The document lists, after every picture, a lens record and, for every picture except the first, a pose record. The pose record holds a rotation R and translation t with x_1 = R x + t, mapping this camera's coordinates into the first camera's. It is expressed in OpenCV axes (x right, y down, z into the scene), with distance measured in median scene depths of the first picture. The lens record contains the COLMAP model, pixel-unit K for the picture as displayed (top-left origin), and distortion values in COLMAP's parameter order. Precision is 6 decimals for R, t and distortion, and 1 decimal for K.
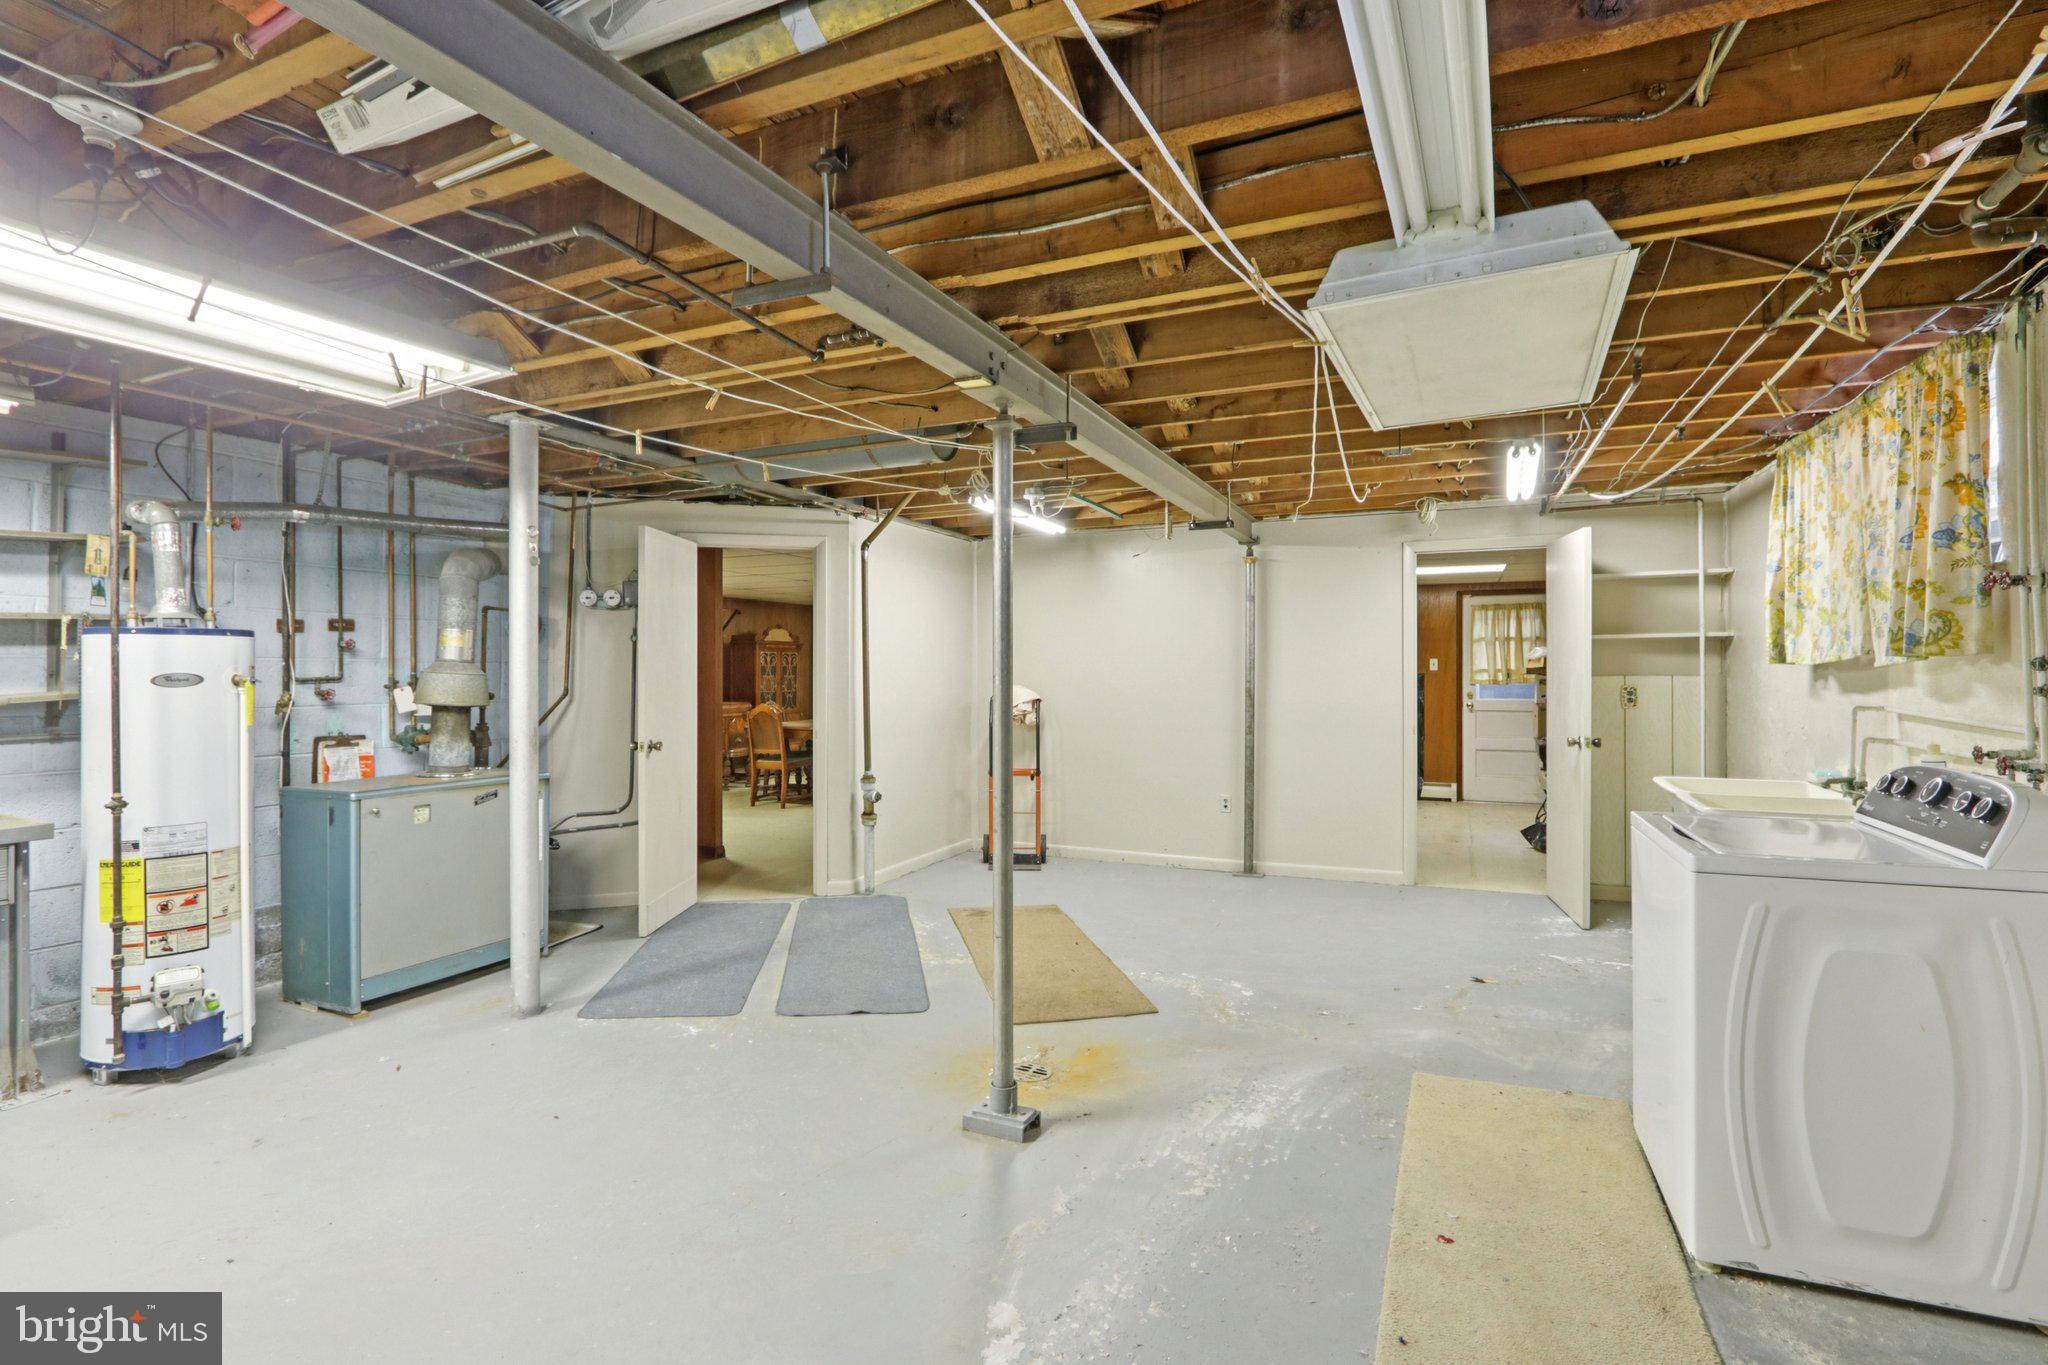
lens RADIAL K [[953.2, 0, 1027.3], [0, 953.2, 674.4], [0, 0, 1]] dist [-0.021234, 0.005014]
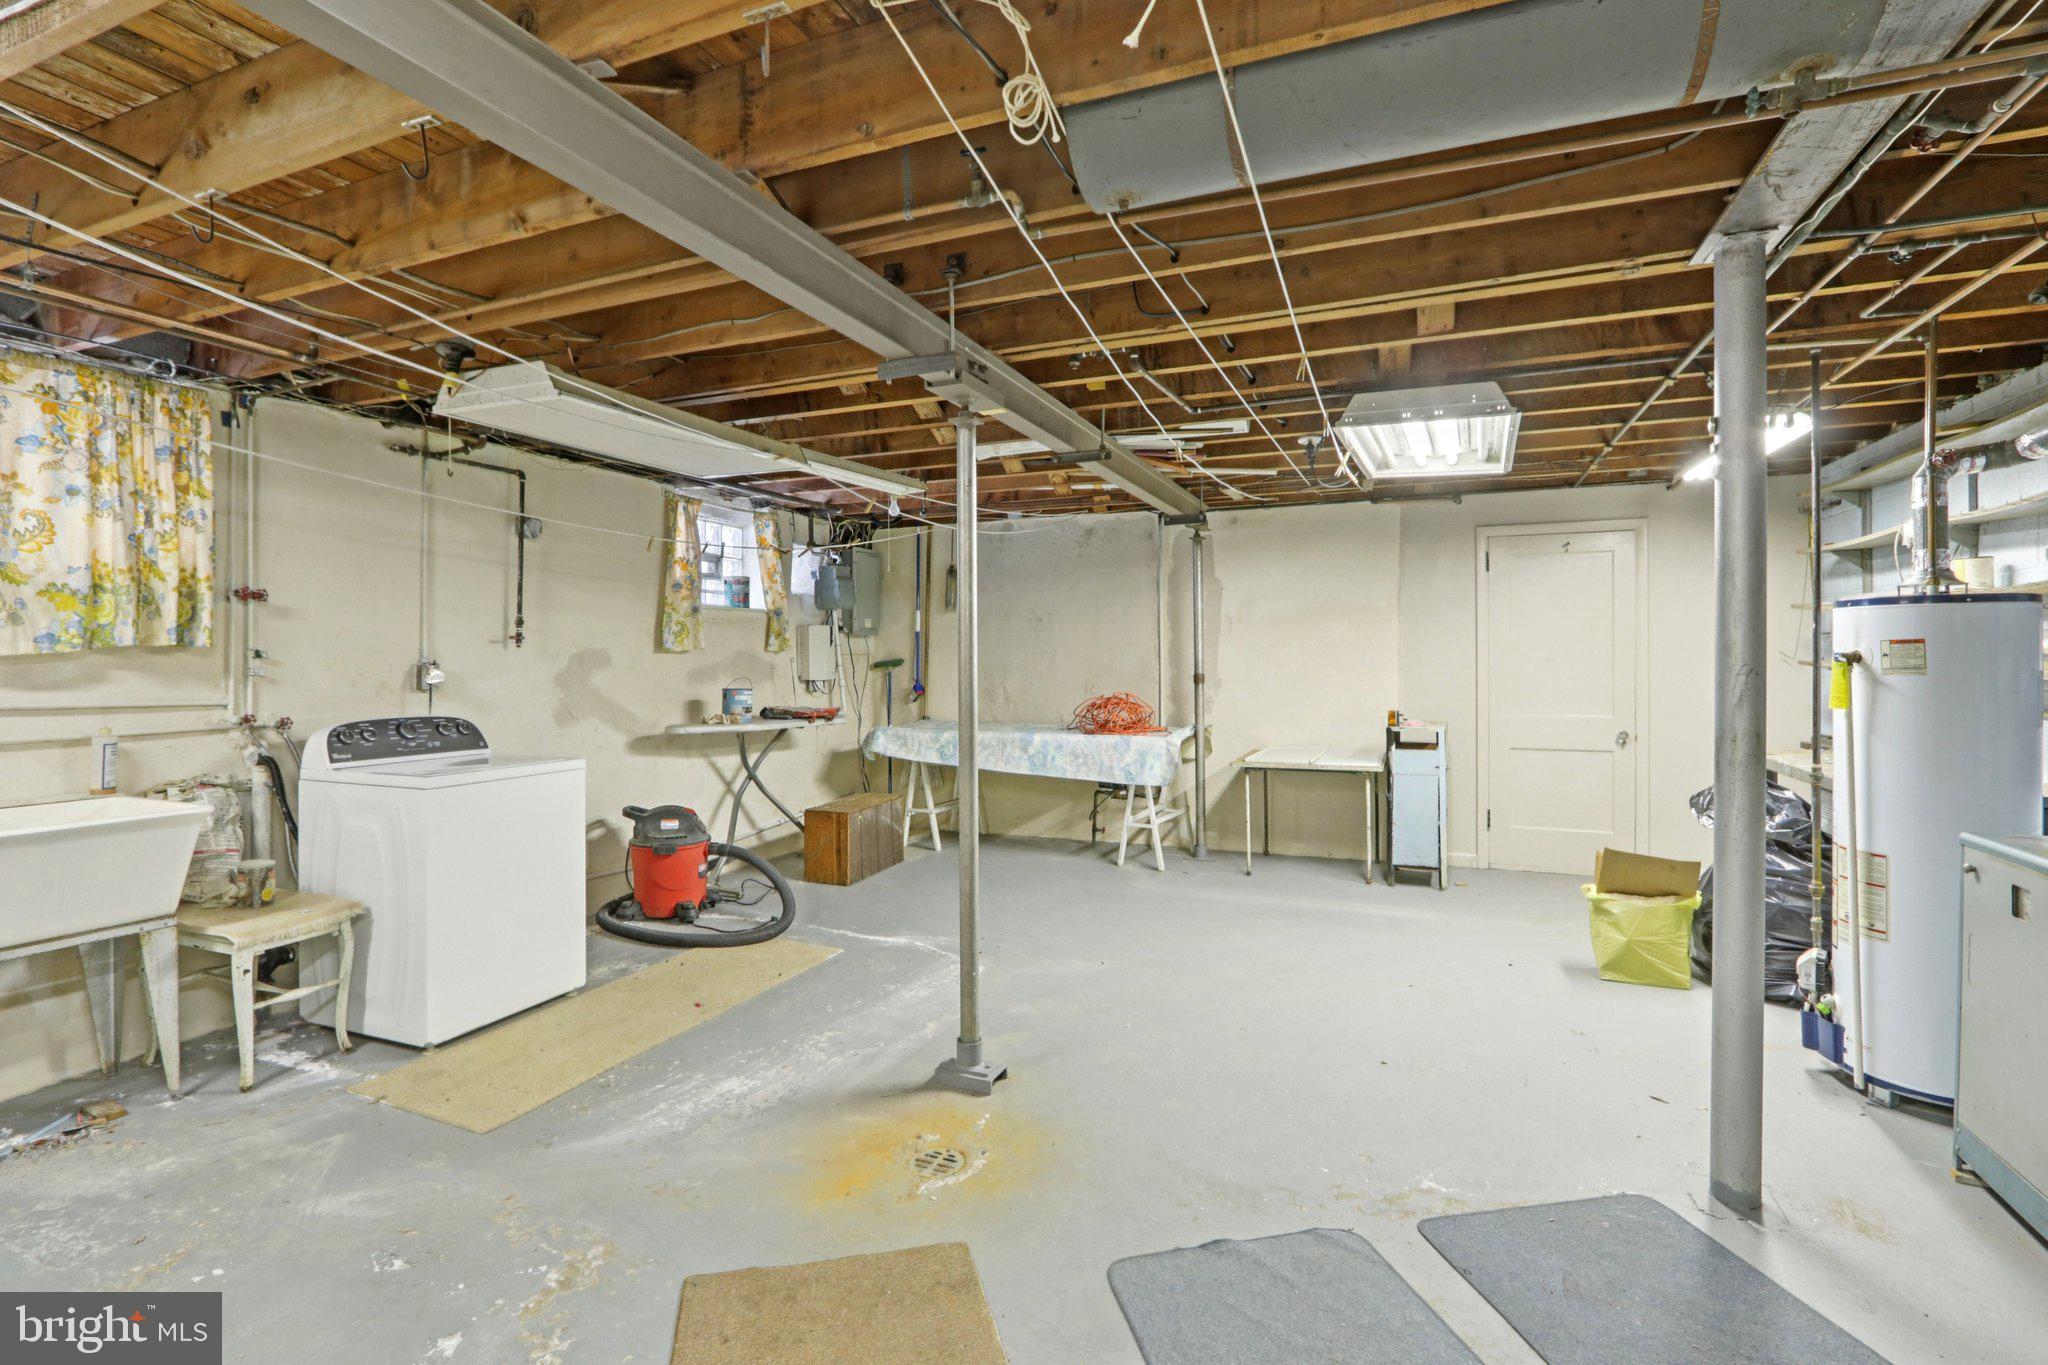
lens RADIAL K [[953.2, 0, 1025.0], [0, 953.2, 664.2], [0, 0, 1]] dist [-0.021234, 0.005014]
pose [[-0.999466, 0.007278, -0.031861, -0.051968], [0.006735, 0.999831, 0.017106, -0.008150], [0.031980, 0.016882, -0.999346, 1.912468]]
